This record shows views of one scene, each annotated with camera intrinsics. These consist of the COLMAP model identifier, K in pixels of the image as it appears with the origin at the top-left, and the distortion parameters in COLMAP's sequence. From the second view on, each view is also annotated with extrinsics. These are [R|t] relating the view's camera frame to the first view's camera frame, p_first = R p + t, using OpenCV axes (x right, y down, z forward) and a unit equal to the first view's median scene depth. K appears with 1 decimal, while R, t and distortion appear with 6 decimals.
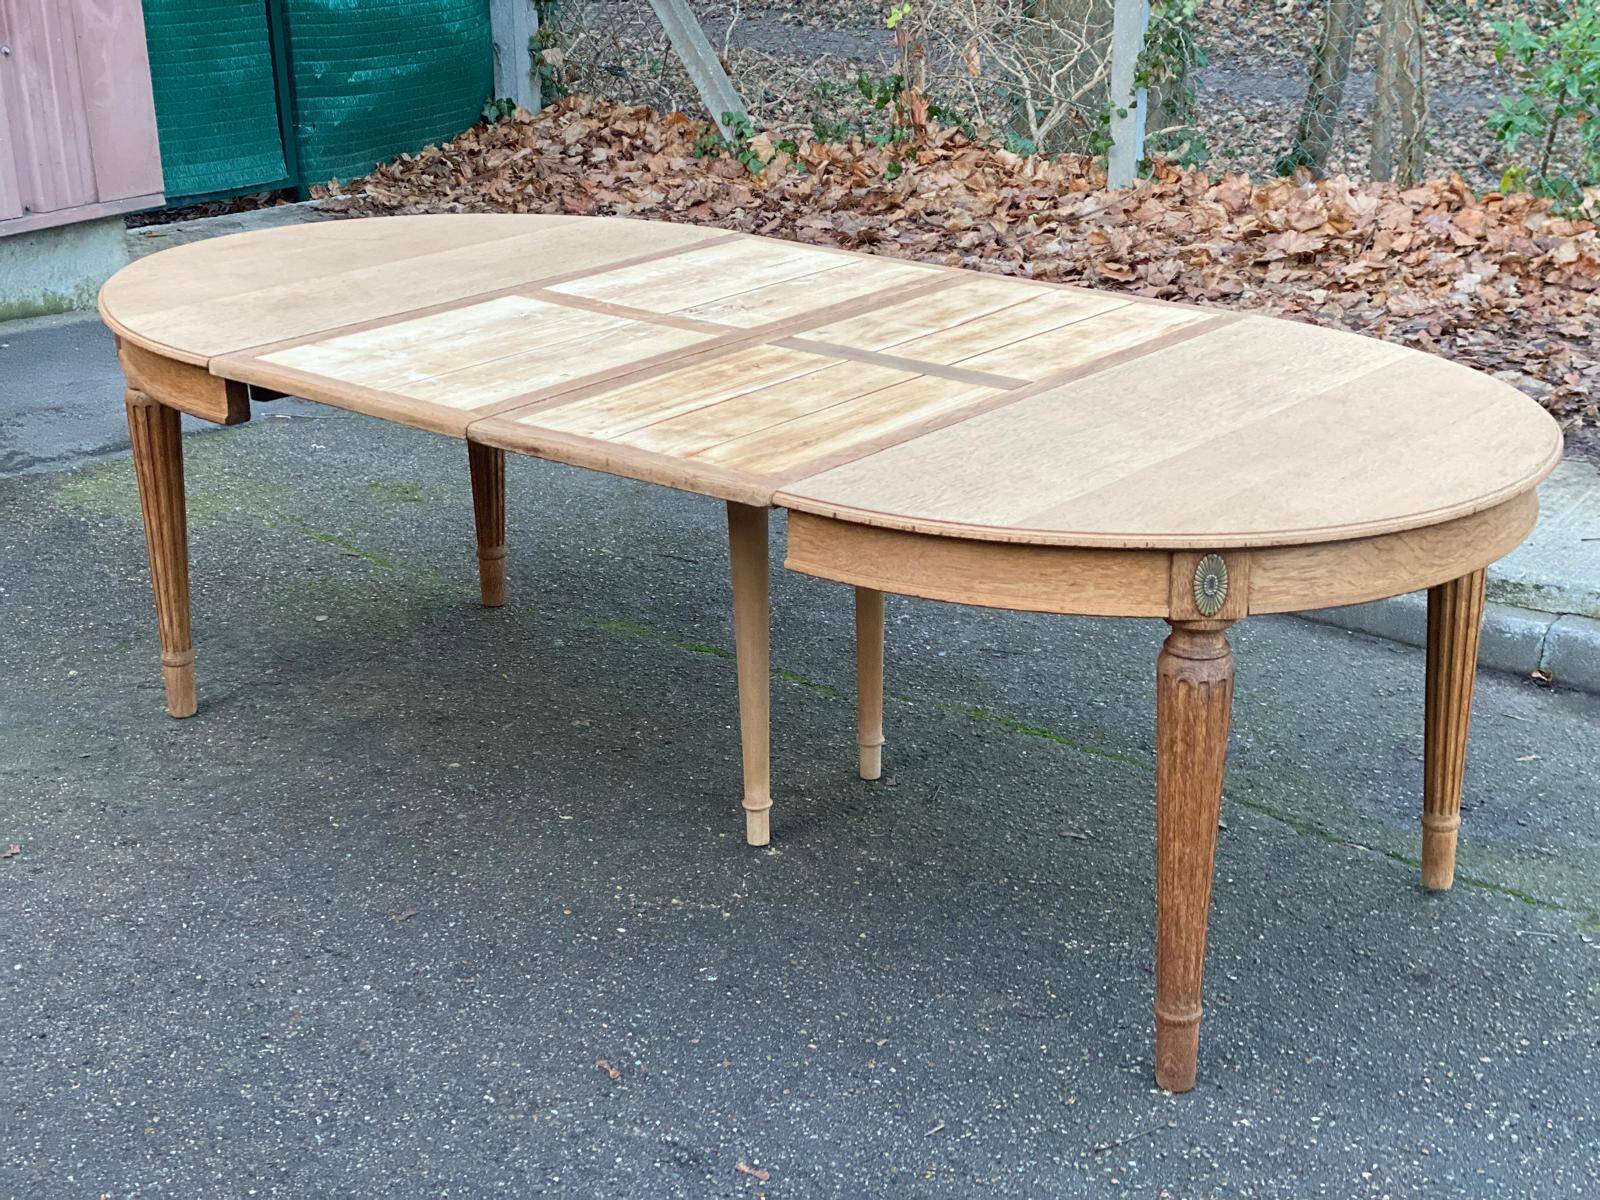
lens RADIAL K [[2355.2, 0, 808.5], [0, 2355.2, 575.4], [0, 0, 1]] dist [0.133674, 0.000000]
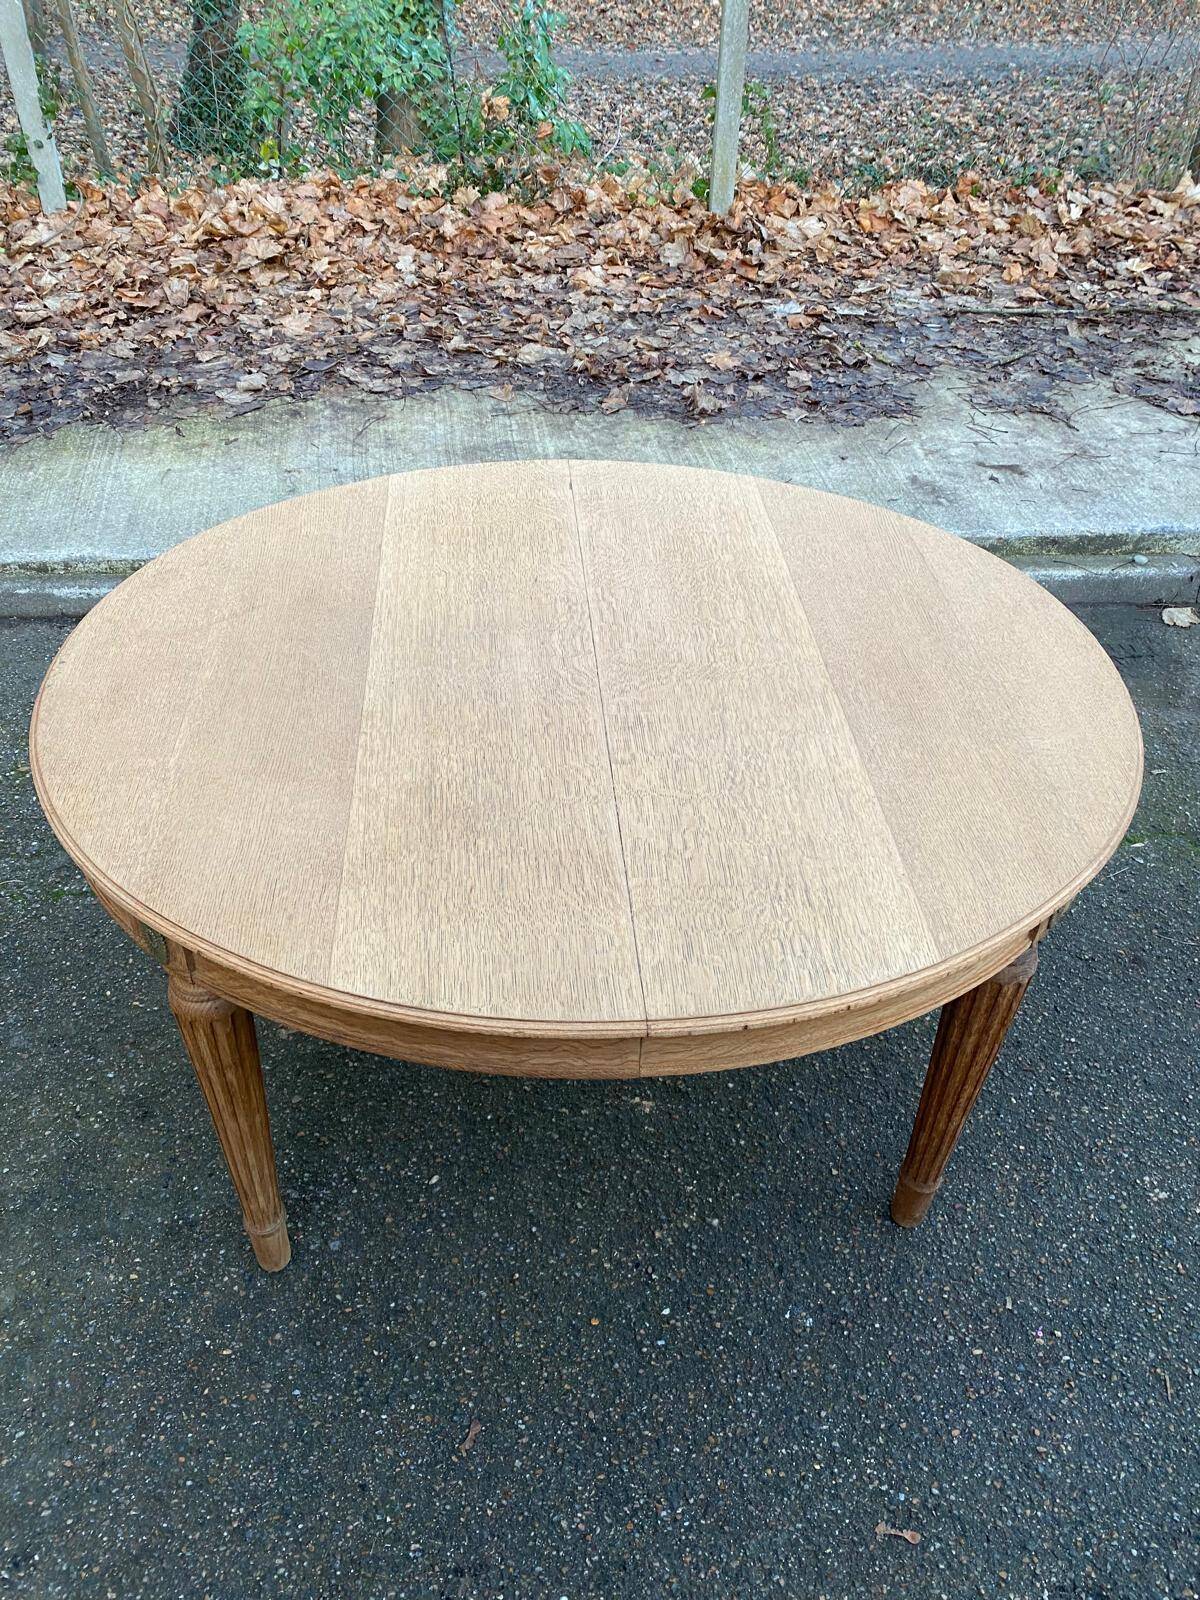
lens RADIAL K [[1217.9, 0, 604.2], [0, 1217.9, 773.8], [0, 0, 1]] dist [0.016421, -0.015394]
pose [[0.732305, -0.410560, 0.543295, -0.133709], [0.197595, 0.891603, 0.407432, -0.118705], [-0.651679, -0.191012, 0.734050, 0.341540]]
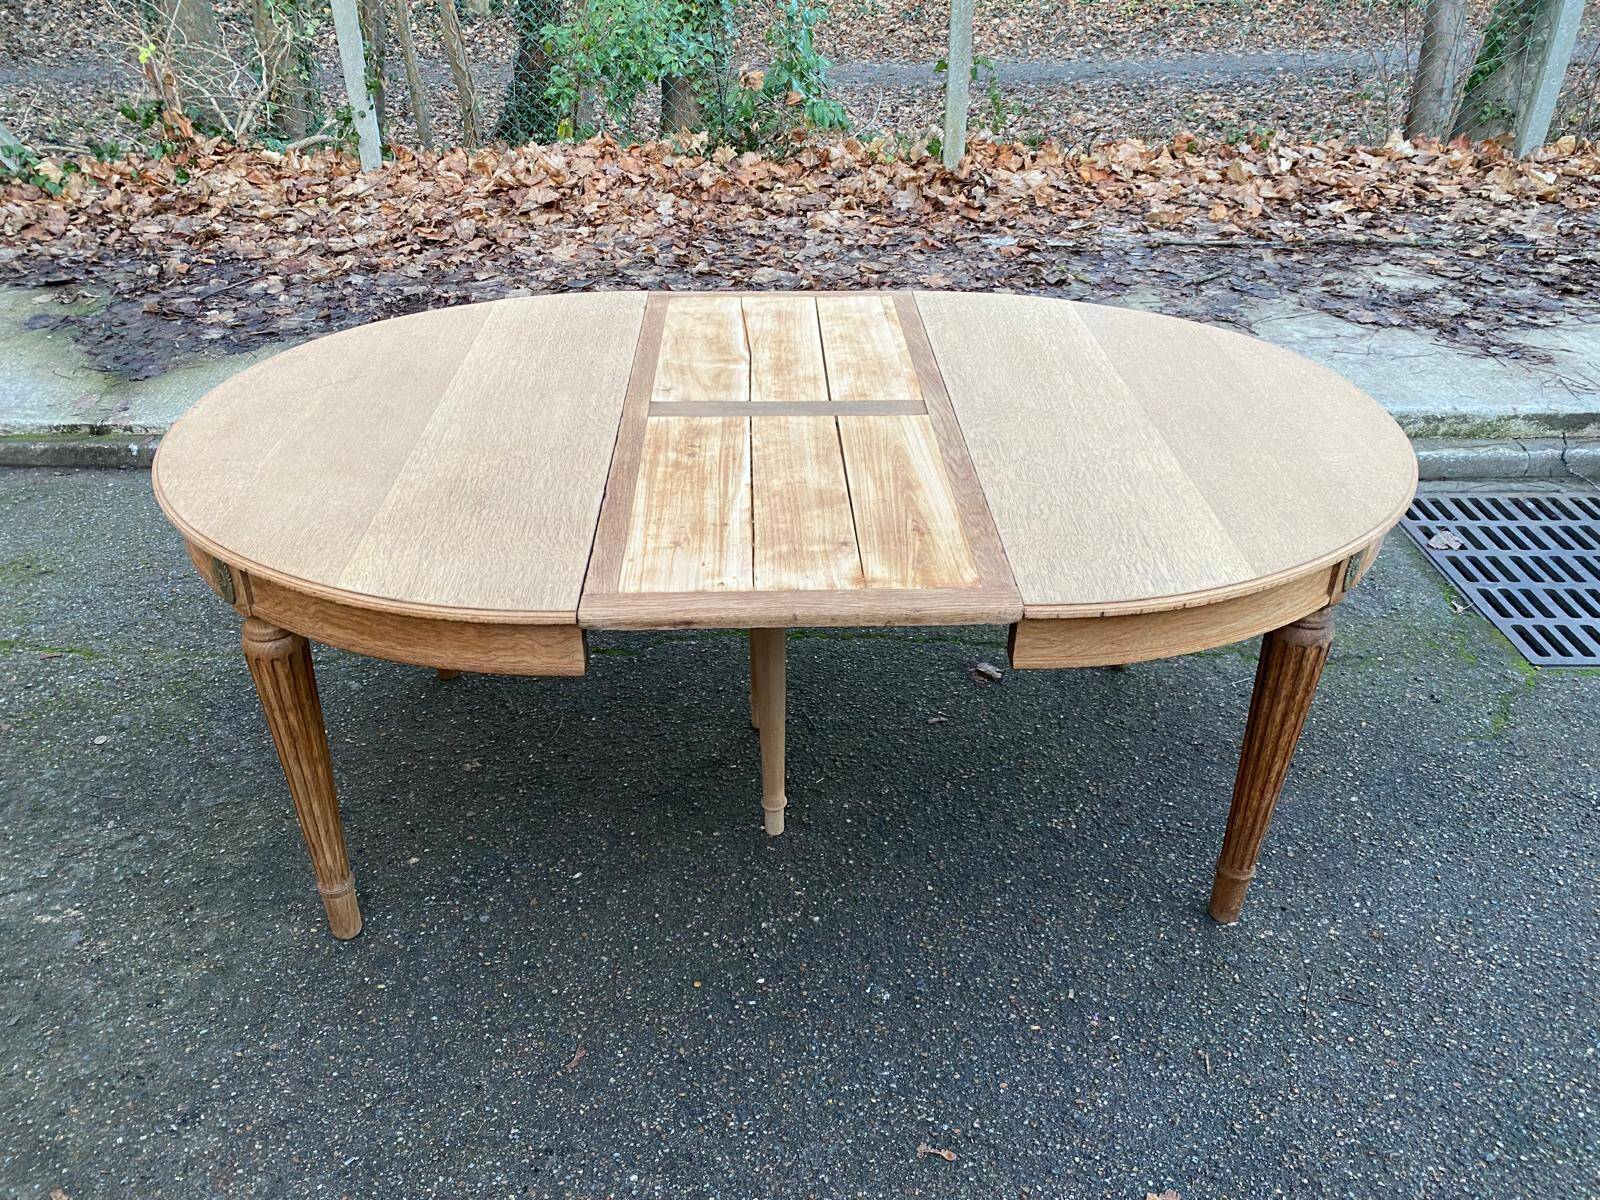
lens RADIAL K [[1217.9, 0, 785.4], [0, 1217.9, 599.3], [0, 0, 1]] dist [0.016421, -0.015394]
pose [[0.791753, -0.318190, 0.521423, -0.148479], [0.202177, 0.942009, 0.267851, -0.075606], [-0.576413, -0.106652, 0.810169, 0.273935]]
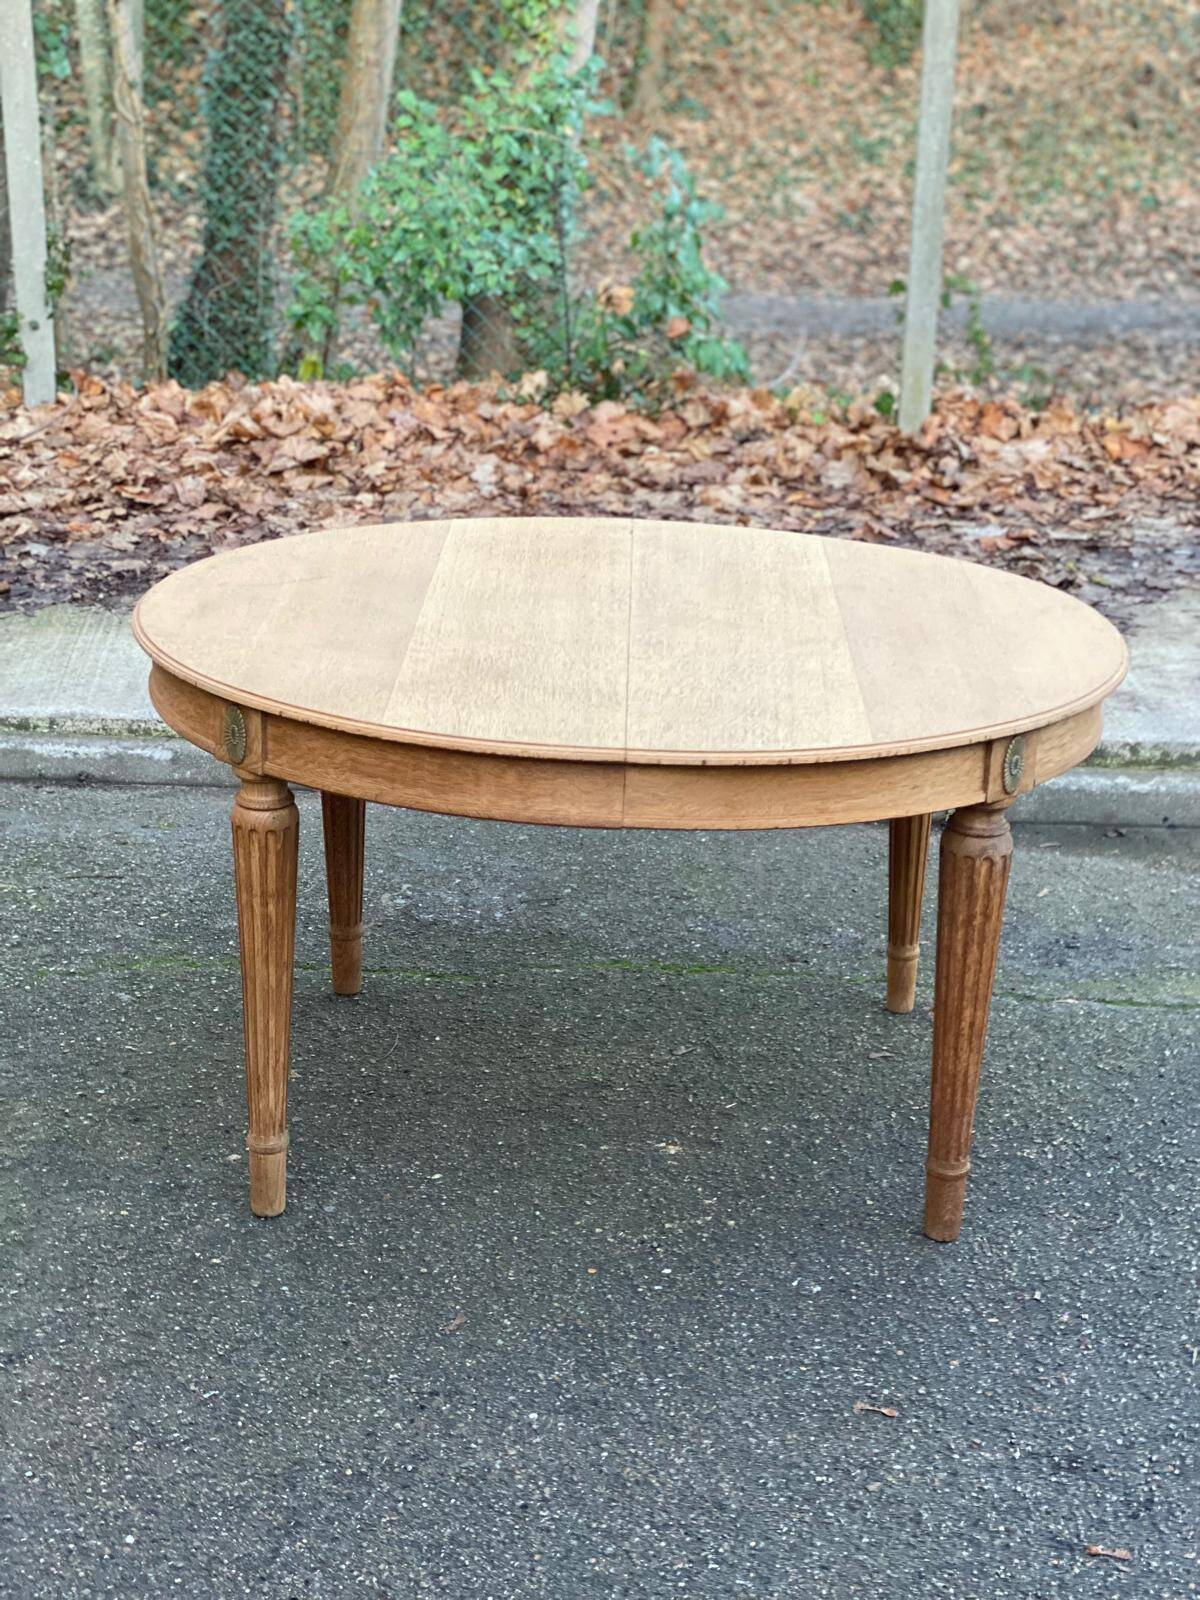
lens RADIAL K [[2355.2, 0, 597.1], [0, 2355.2, 814.6], [0, 0, 1]] dist [0.133674, 0.000000]
pose [[0.799093, -0.182600, 0.572807, -0.289504], [0.170508, 0.982473, 0.075326, -0.042721], [-0.576522, 0.037476, 0.816222, 0.128142]]
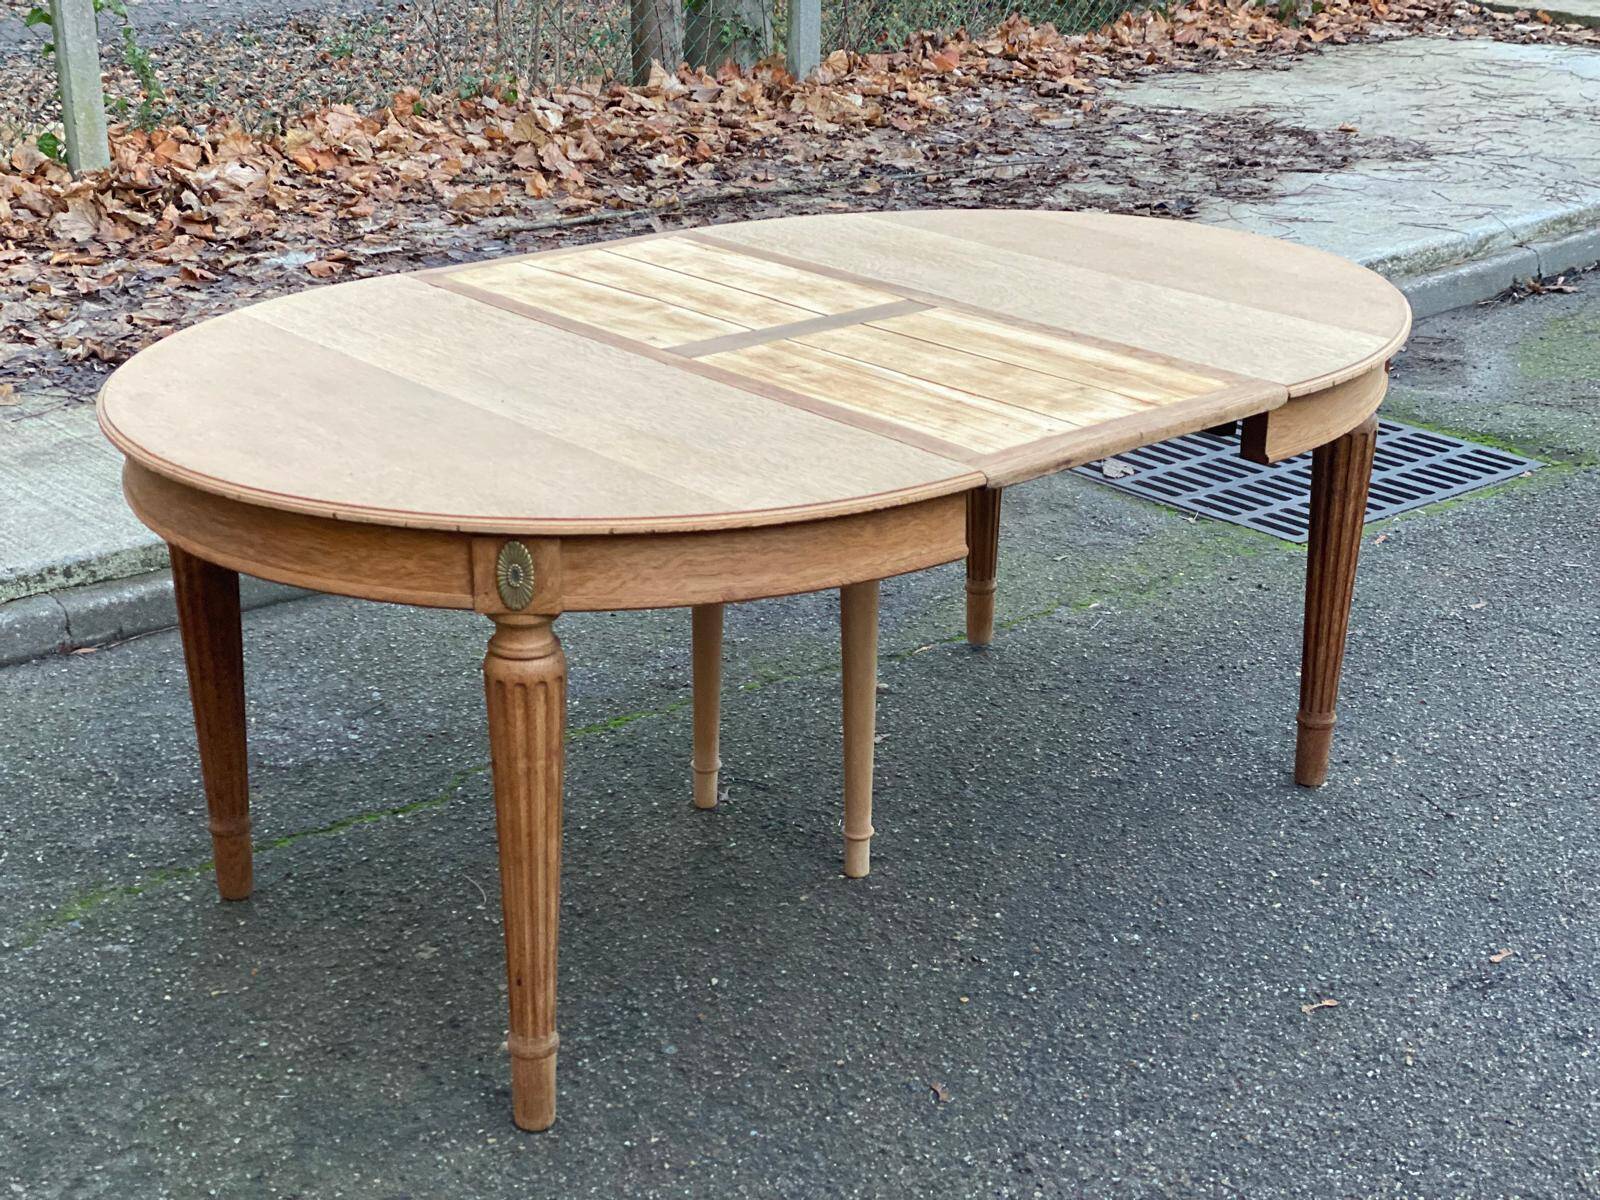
lens RADIAL K [[2355.2, 0, 807.9], [0, 2355.2, 609.7], [0, 0, 1]] dist [0.133674, 0.000000]
pose [[0.218997, -0.347145, 0.911883, -0.427251], [0.316509, 0.909307, 0.270152, -0.116134], [-0.922964, 0.229456, 0.309010, 0.374987]]
